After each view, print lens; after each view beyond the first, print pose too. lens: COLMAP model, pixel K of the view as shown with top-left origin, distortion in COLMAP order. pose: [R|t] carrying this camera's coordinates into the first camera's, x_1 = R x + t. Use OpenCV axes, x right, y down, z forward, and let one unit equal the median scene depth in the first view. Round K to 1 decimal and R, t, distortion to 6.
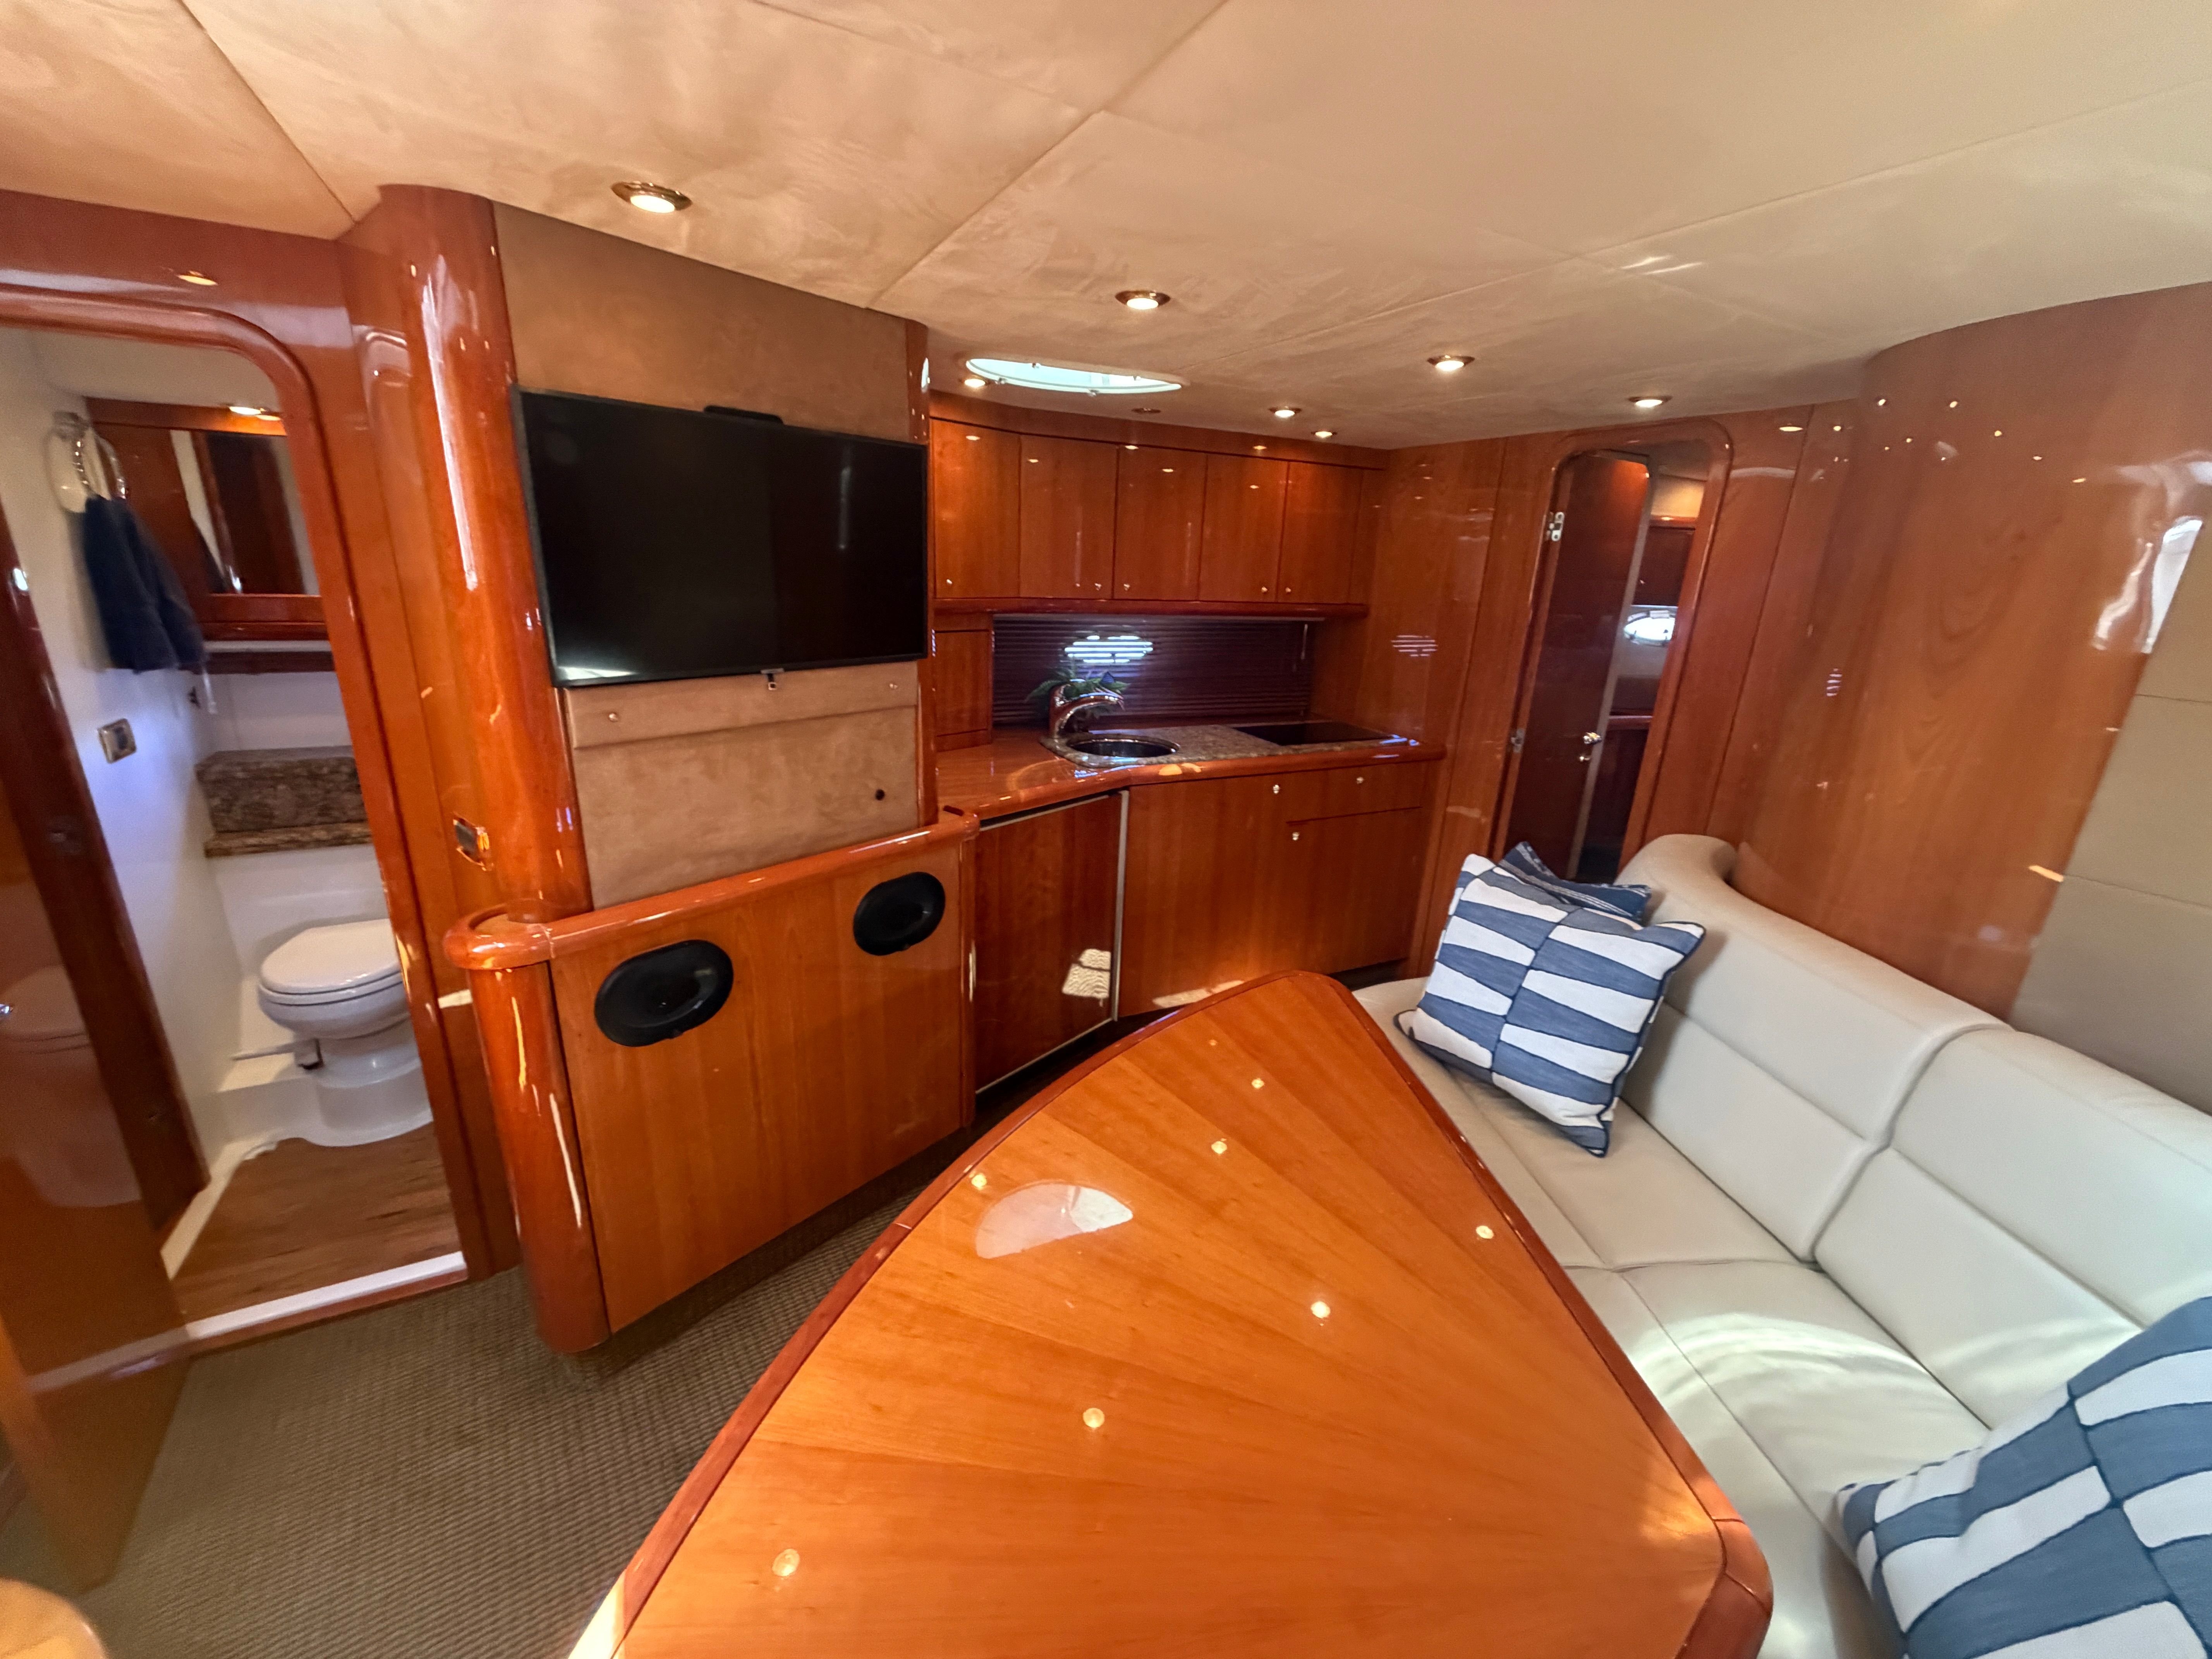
lens RADIAL K [[877.4, 0, 1101.3], [0, 877.4, 832.4], [0, 0, 1]] dist [-0.011528, 0.001665]
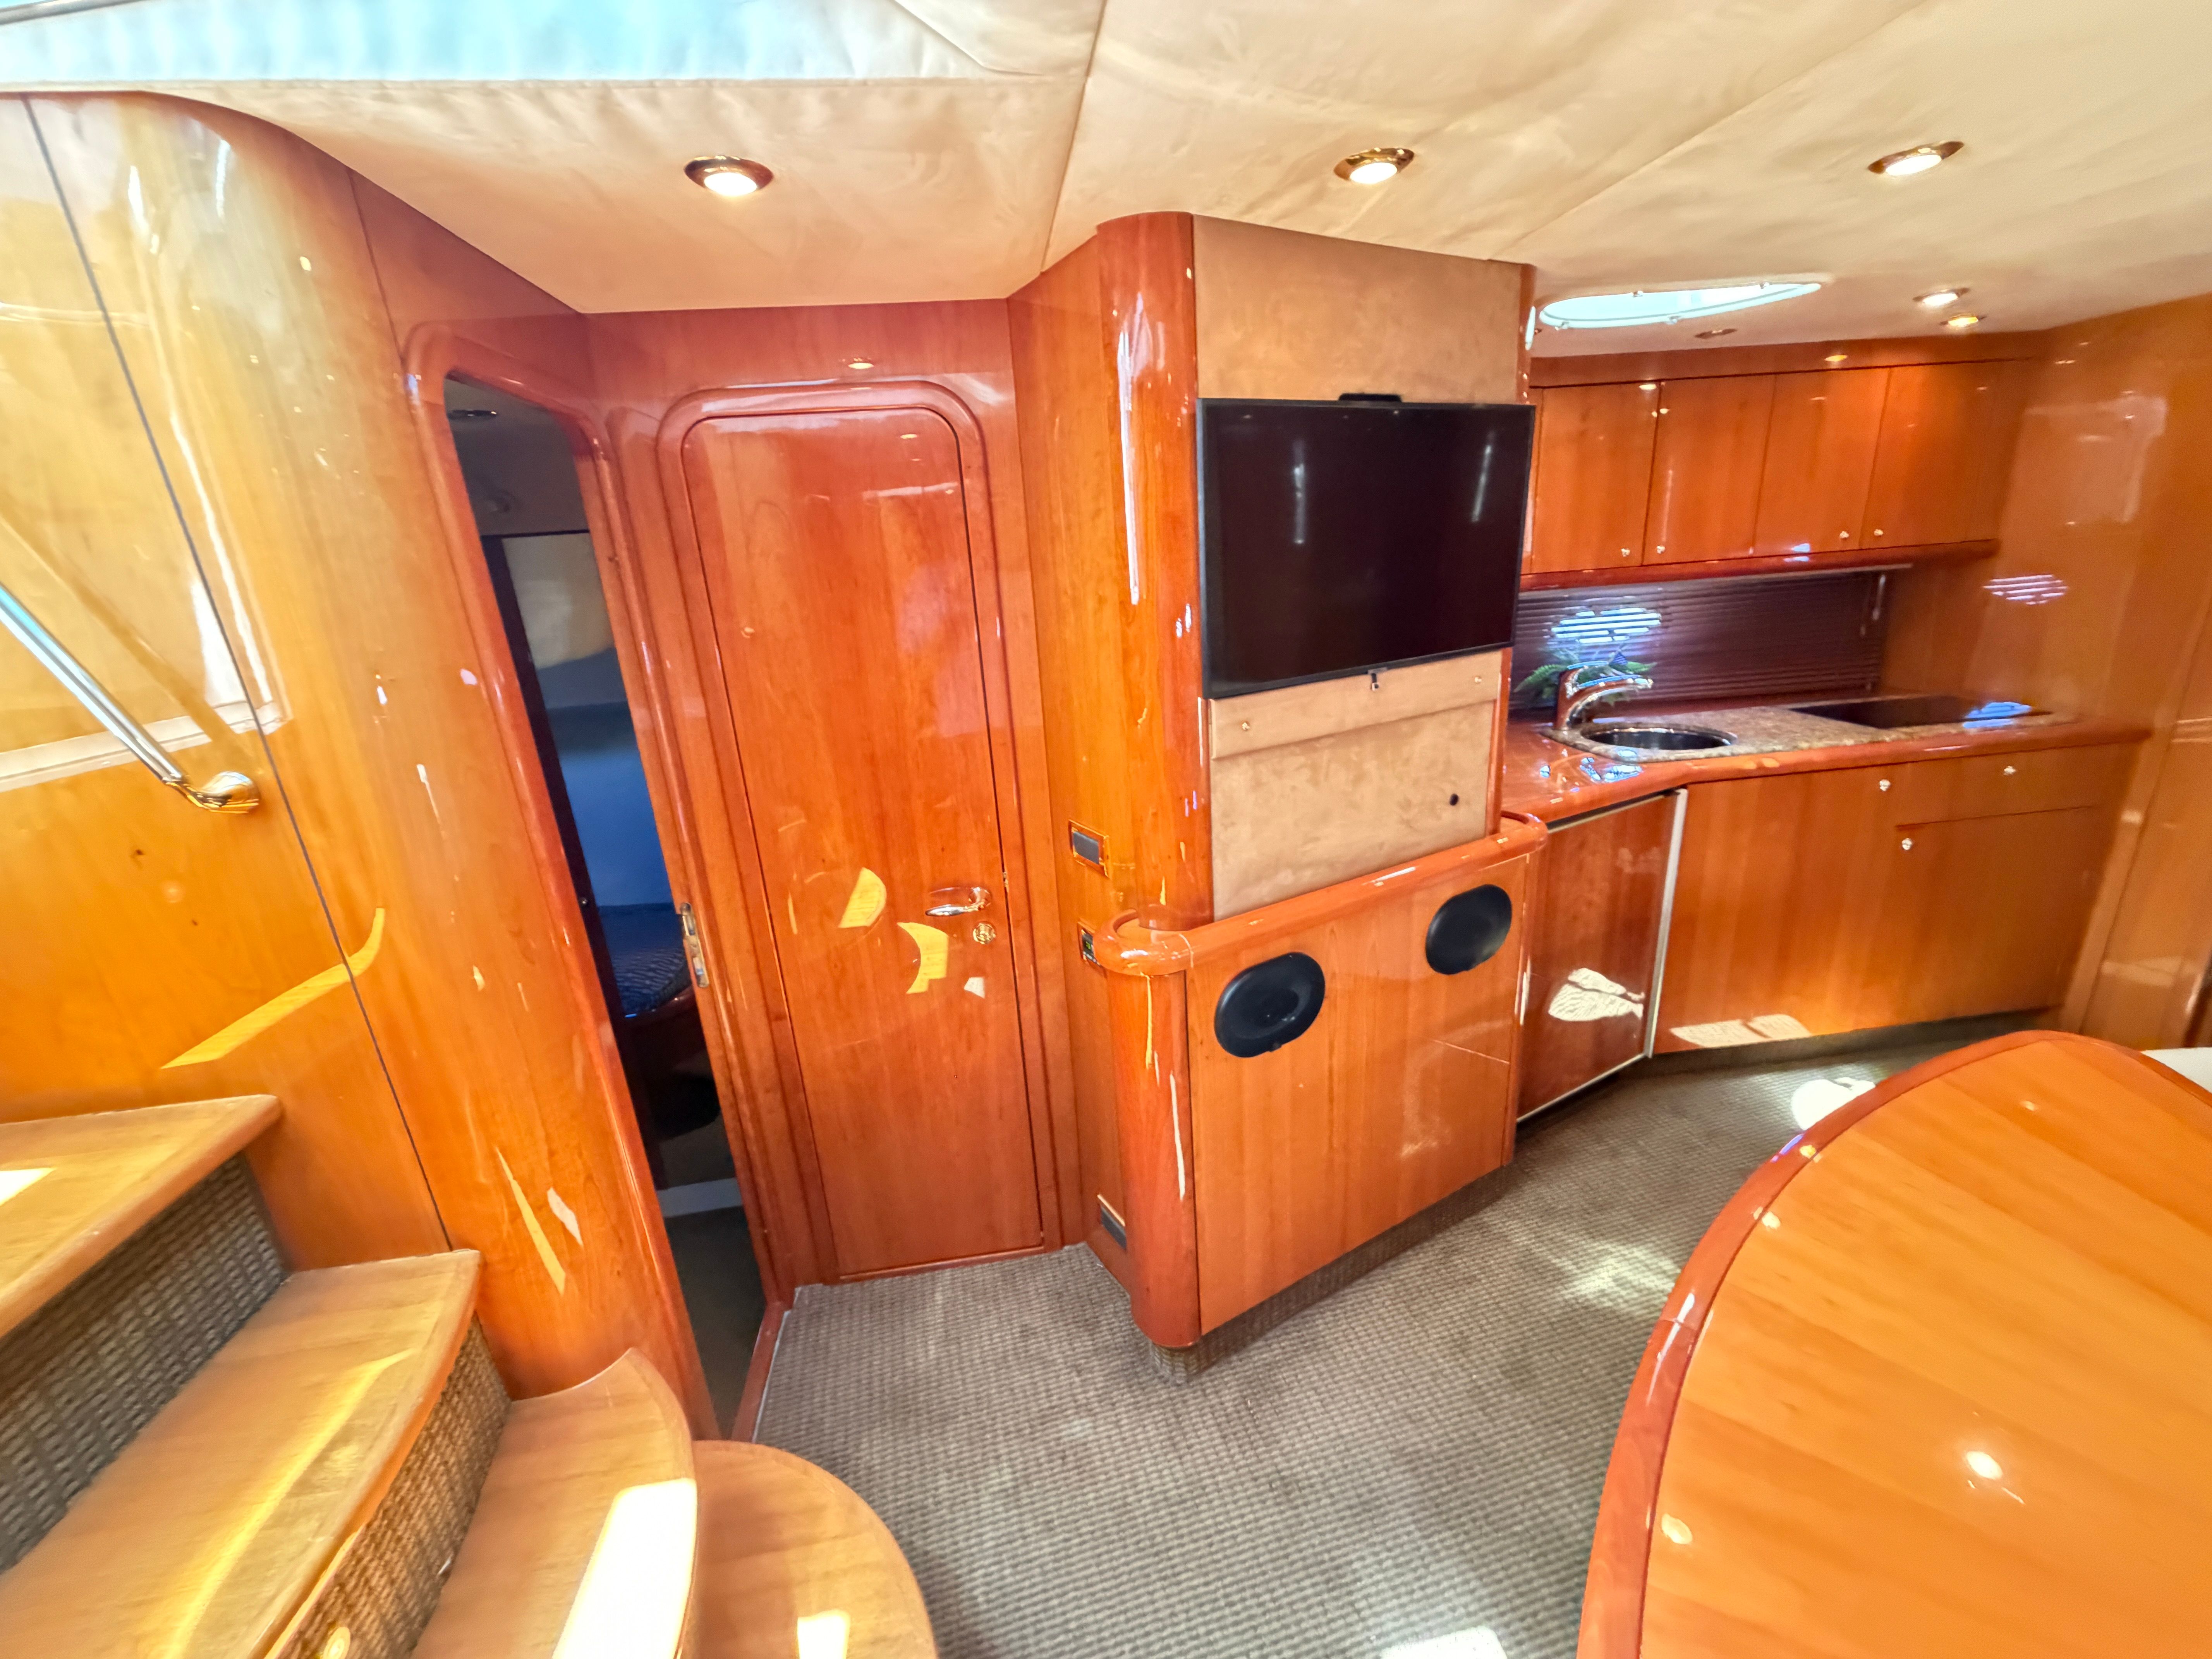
lens RADIAL K [[877.4, 0, 1104.1], [0, 877.4, 834.5], [0, 0, 1]] dist [-0.011528, 0.001665]
pose [[0.928604, 0.007068, -0.371005, -0.269177], [-0.004044, 0.999952, 0.008927, -0.014185], [0.371050, -0.006789, 0.928588, 0.016152]]
